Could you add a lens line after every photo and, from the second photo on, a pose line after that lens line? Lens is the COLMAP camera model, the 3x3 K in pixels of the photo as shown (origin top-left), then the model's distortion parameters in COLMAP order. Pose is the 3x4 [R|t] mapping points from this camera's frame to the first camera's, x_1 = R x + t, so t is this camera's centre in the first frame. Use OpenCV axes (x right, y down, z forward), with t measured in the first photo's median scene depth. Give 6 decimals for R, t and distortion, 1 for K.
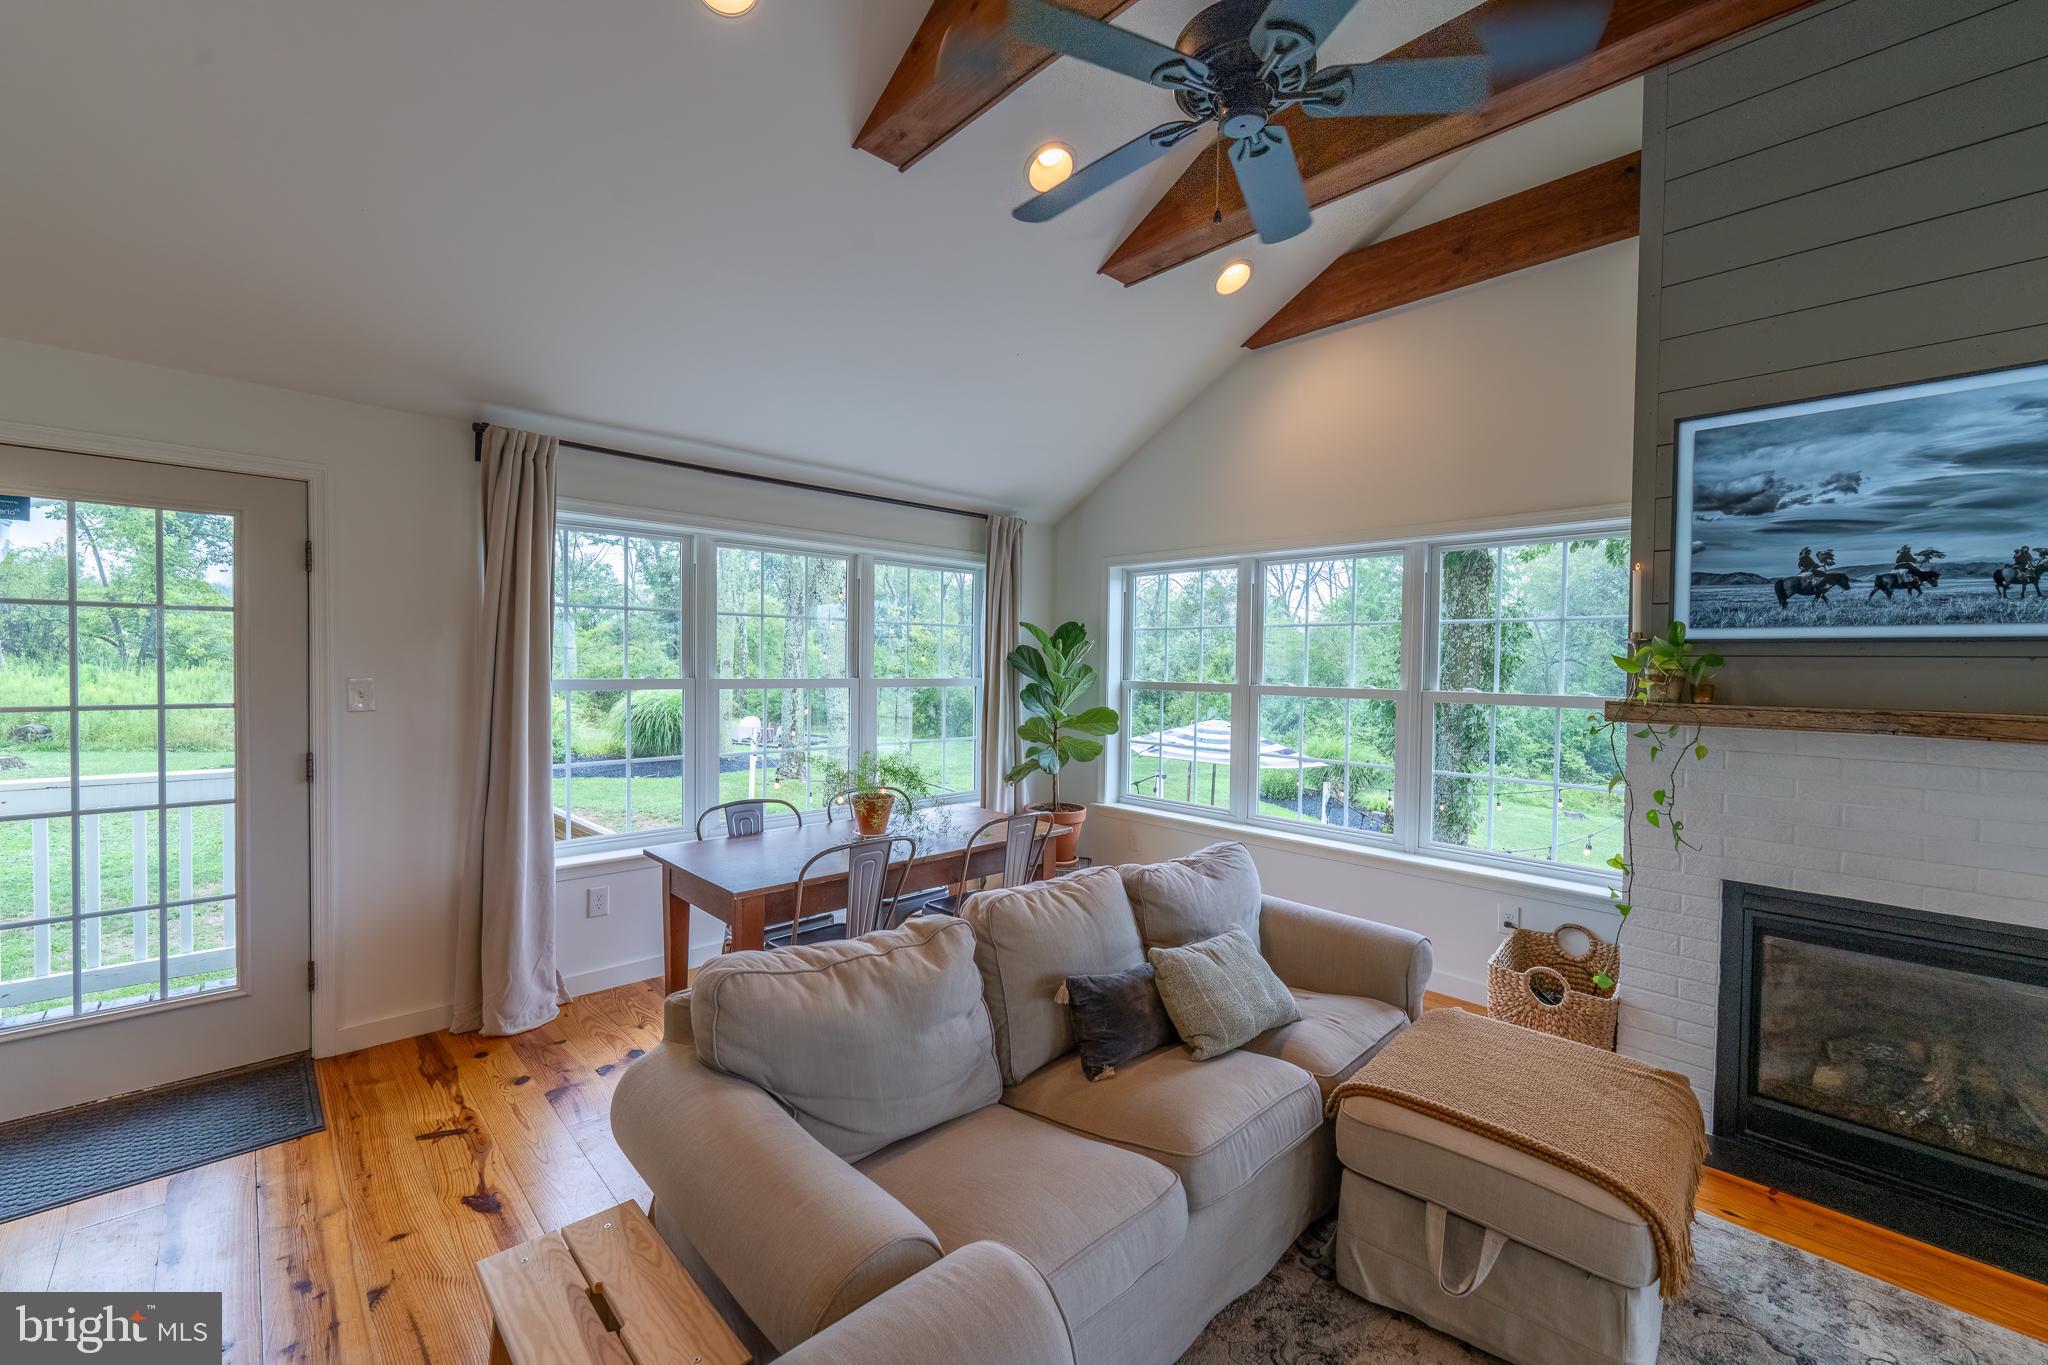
lens RADIAL K [[833.1, 0, 1031.6], [0, 833.1, 679.0], [0, 0, 1]] dist [0.002288, -0.000433]
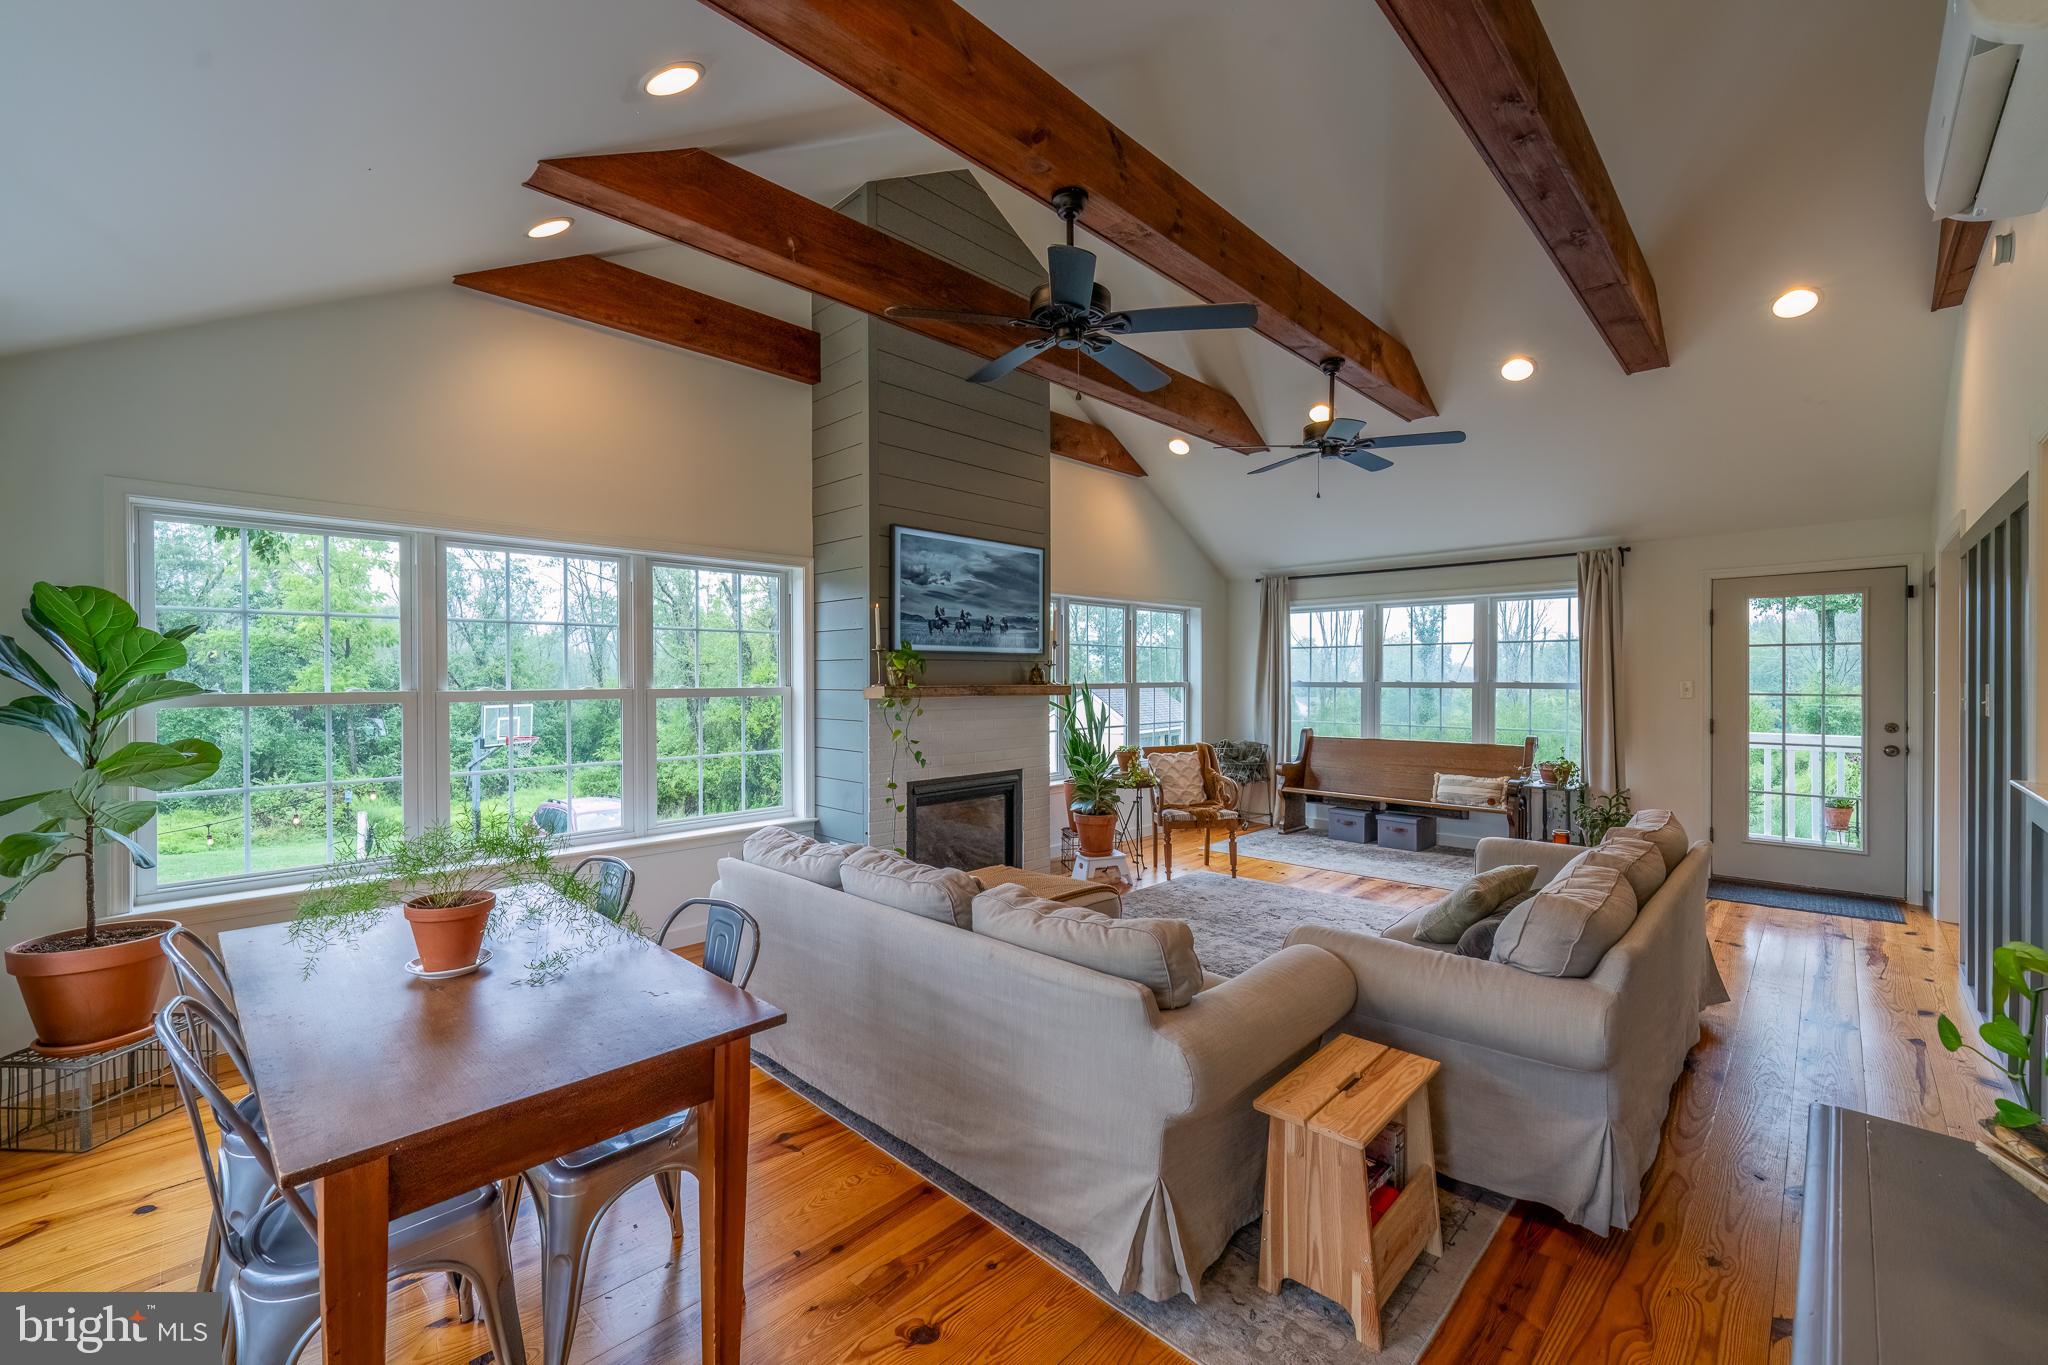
lens RADIAL K [[833.1, 0, 1025.1], [0, 833.1, 675.5], [0, 0, 1]] dist [0.002288, -0.000433]
pose [[-0.044533, -0.017164, 0.998860, -1.059817], [0.020182, 0.999633, 0.018077, -0.021315], [-0.998804, 0.020964, -0.044170, 0.869755]]
